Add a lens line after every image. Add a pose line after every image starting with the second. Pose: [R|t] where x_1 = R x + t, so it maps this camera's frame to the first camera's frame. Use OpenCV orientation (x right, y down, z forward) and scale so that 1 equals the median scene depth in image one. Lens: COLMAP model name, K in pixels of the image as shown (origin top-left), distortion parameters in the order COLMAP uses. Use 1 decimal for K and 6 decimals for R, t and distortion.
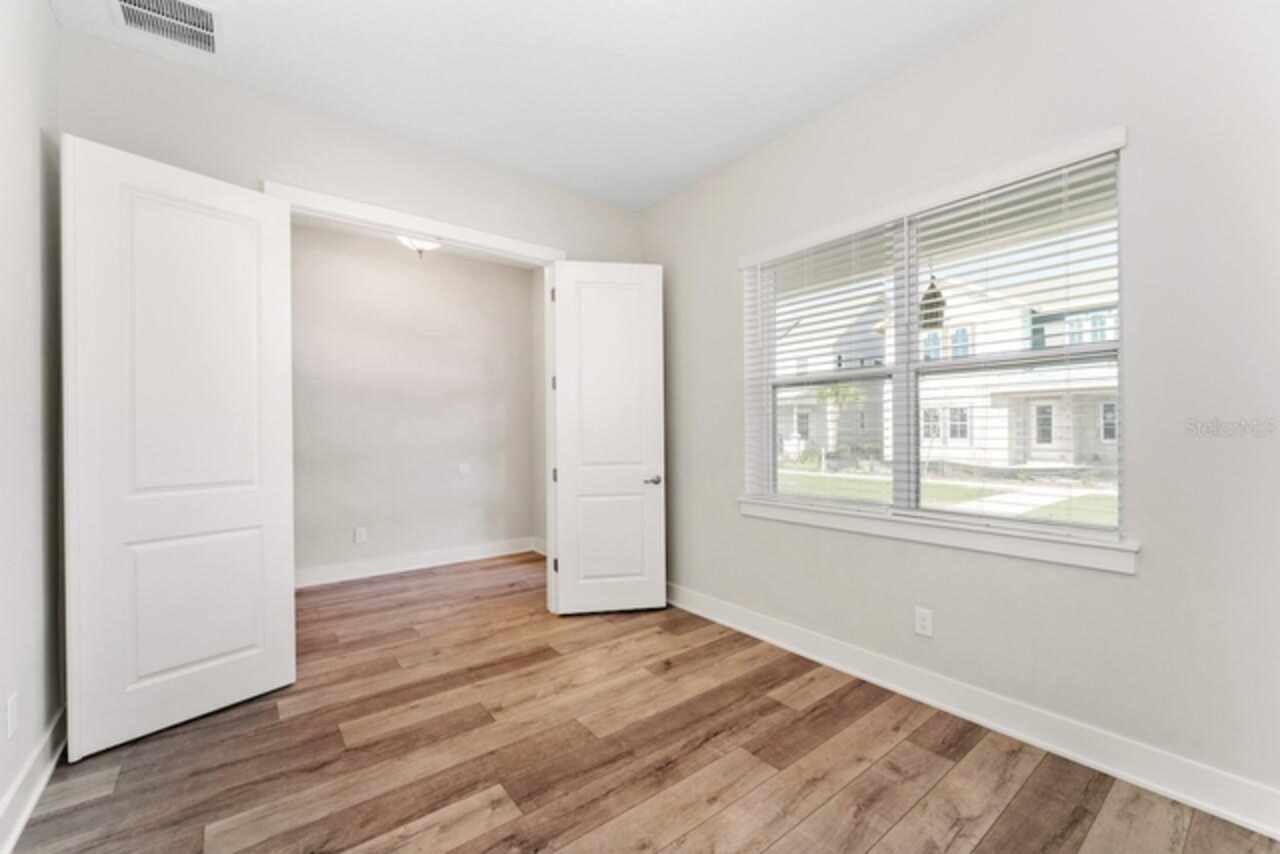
lens RADIAL K [[509.8, 0, 639.8], [0, 509.8, 425.1], [0, 0, 1]] dist [0.001754, -0.000001]
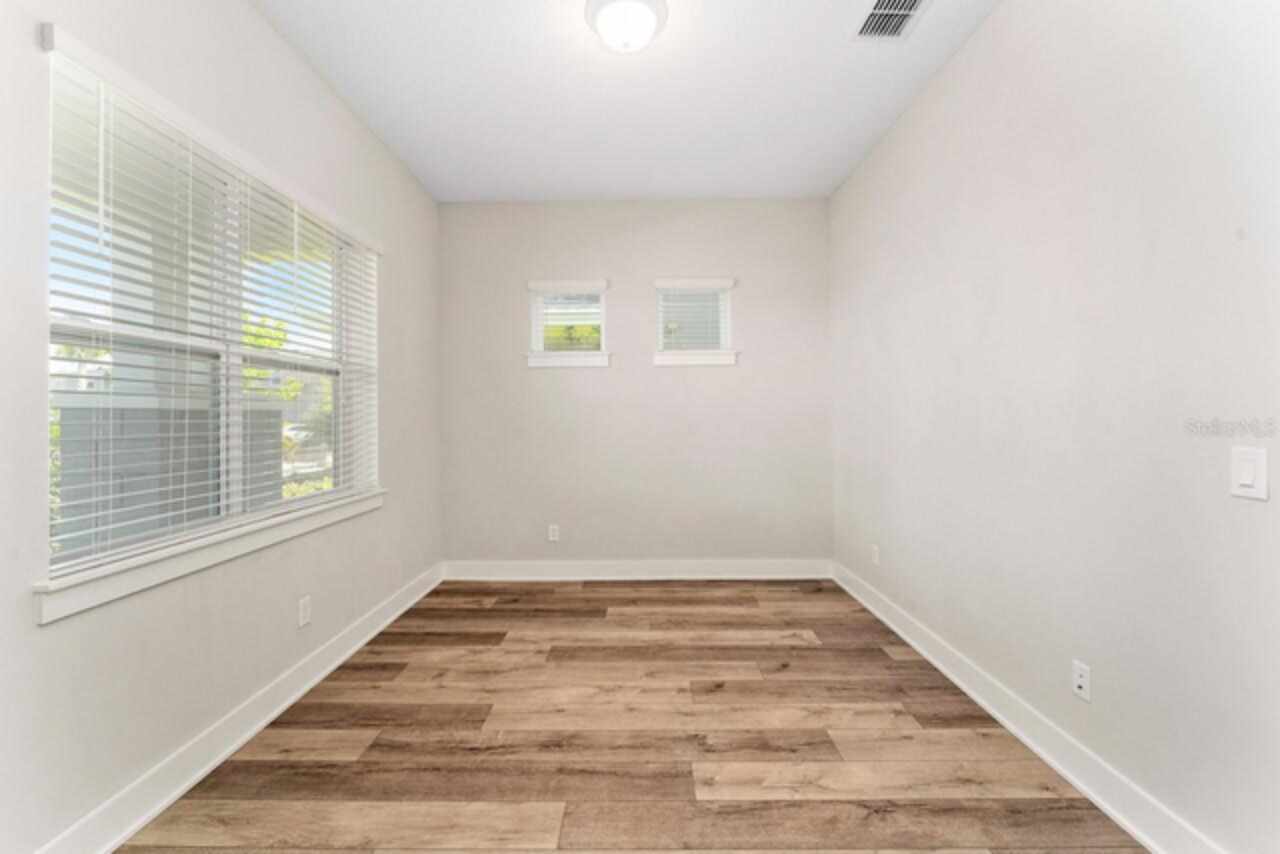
lens RADIAL K [[509.8, 0, 639.6], [0, 509.8, 425.9], [0, 0, 1]] dist [0.001754, -0.000001]
pose [[-0.773797, 0.002759, 0.633428, -0.713985], [0.005572, 0.999981, 0.002451, 0.022722], [-0.633409, 0.005426, -0.773798, 1.623479]]
